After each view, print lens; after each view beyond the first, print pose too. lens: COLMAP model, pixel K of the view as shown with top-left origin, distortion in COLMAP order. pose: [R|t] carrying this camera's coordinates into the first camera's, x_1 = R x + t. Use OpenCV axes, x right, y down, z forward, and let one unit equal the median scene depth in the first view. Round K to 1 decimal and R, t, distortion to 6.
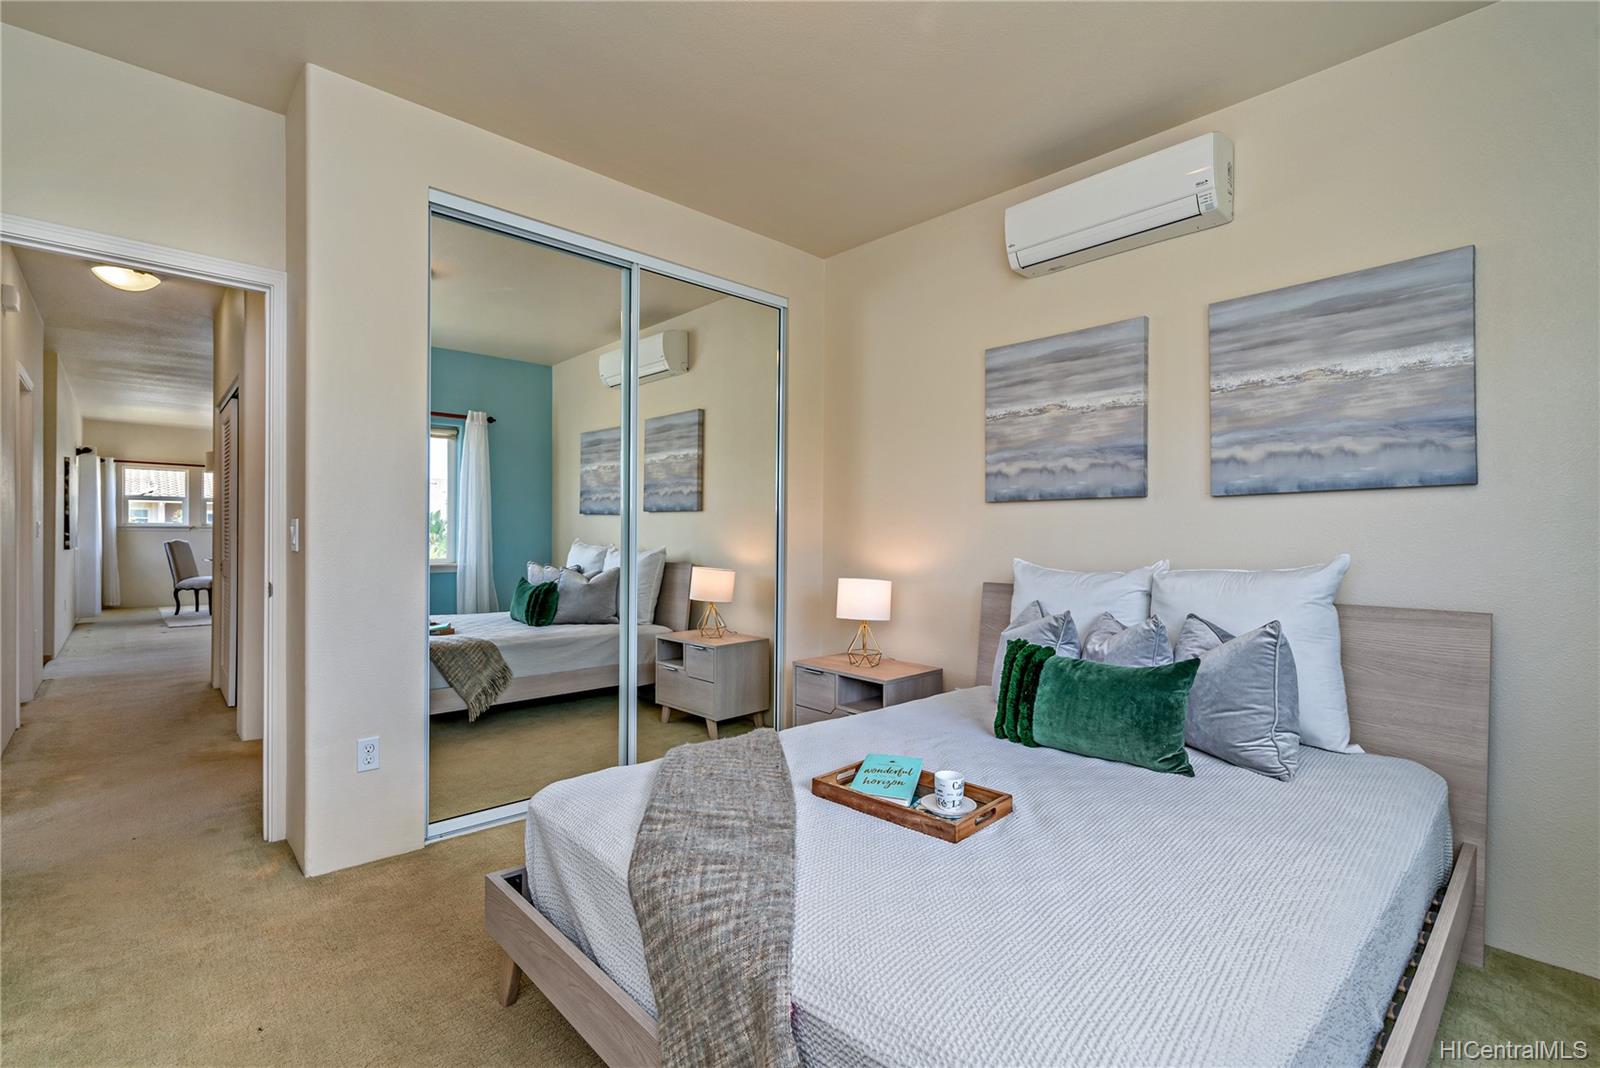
lens RADIAL K [[727.7, 0, 800.0], [0, 727.7, 534.0], [0, 0, 1]] dist [-0.003082, 0.000158]
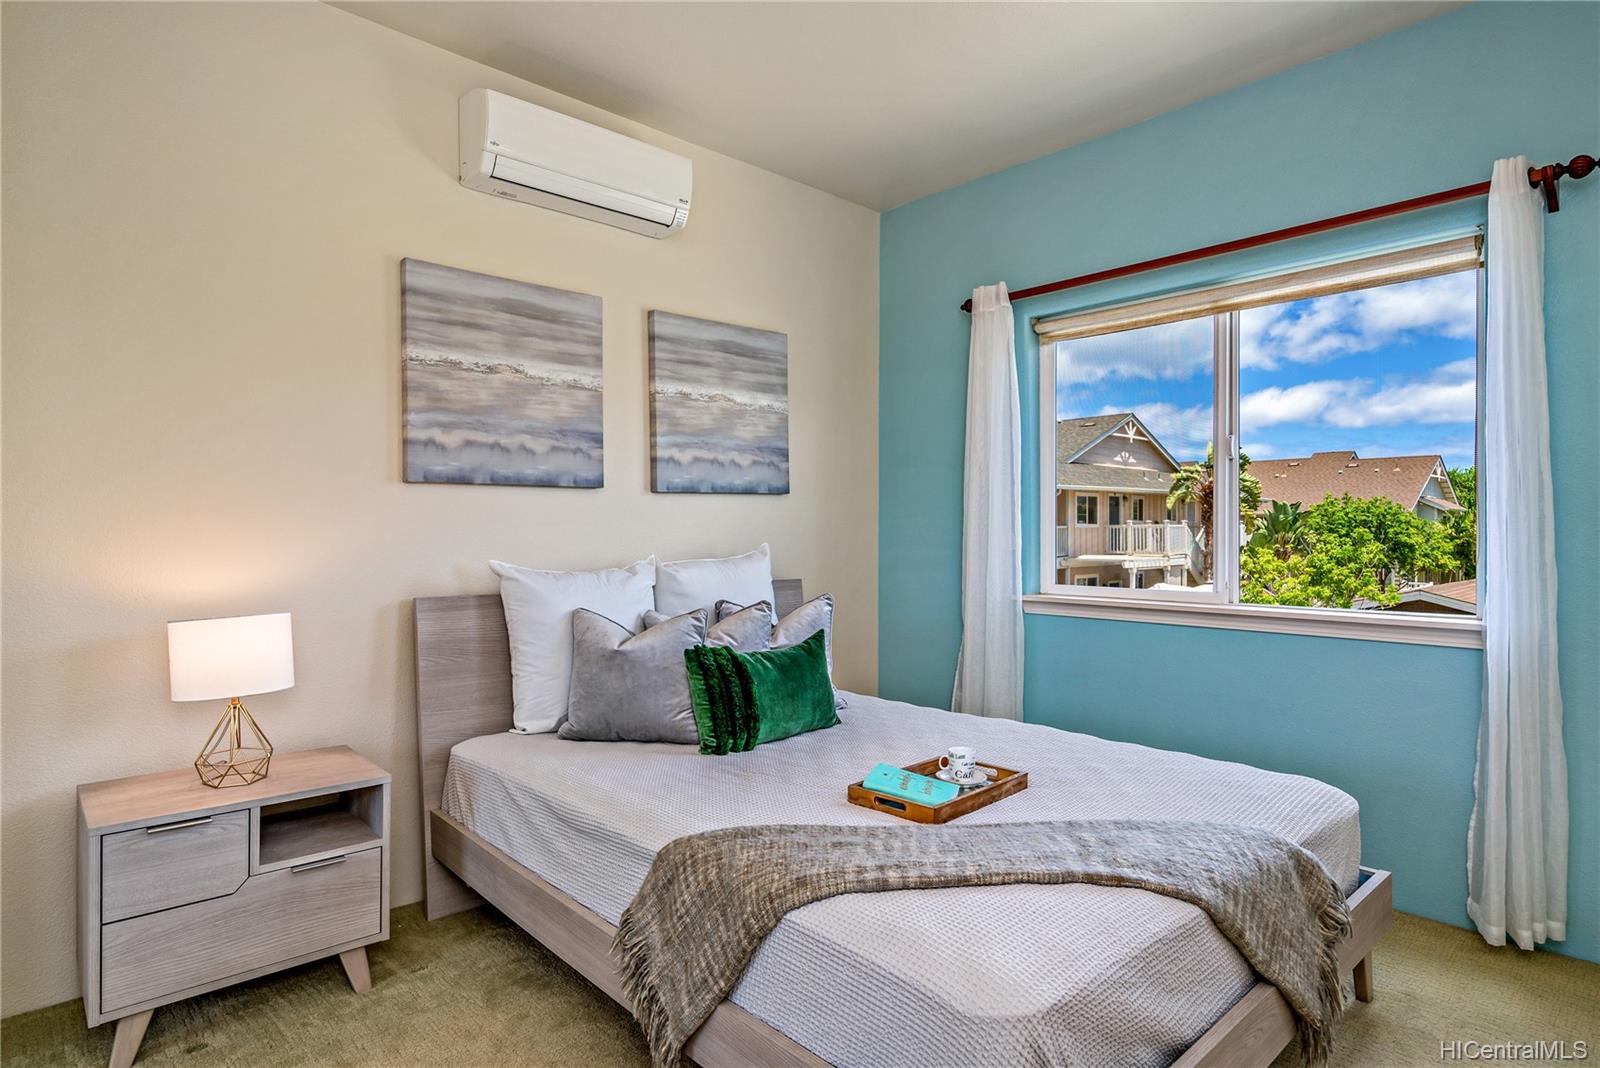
lens RADIAL K [[894.2, 0, 804.7], [0, 894.2, 524.8], [0, 0, 1]] dist [0.034289, -0.000408]
pose [[-0.004730, -0.002007, 0.999987, -0.651725], [-0.002943, 0.999994, 0.001993, -0.006159], [-0.999984, -0.002933, -0.004736, 0.691290]]
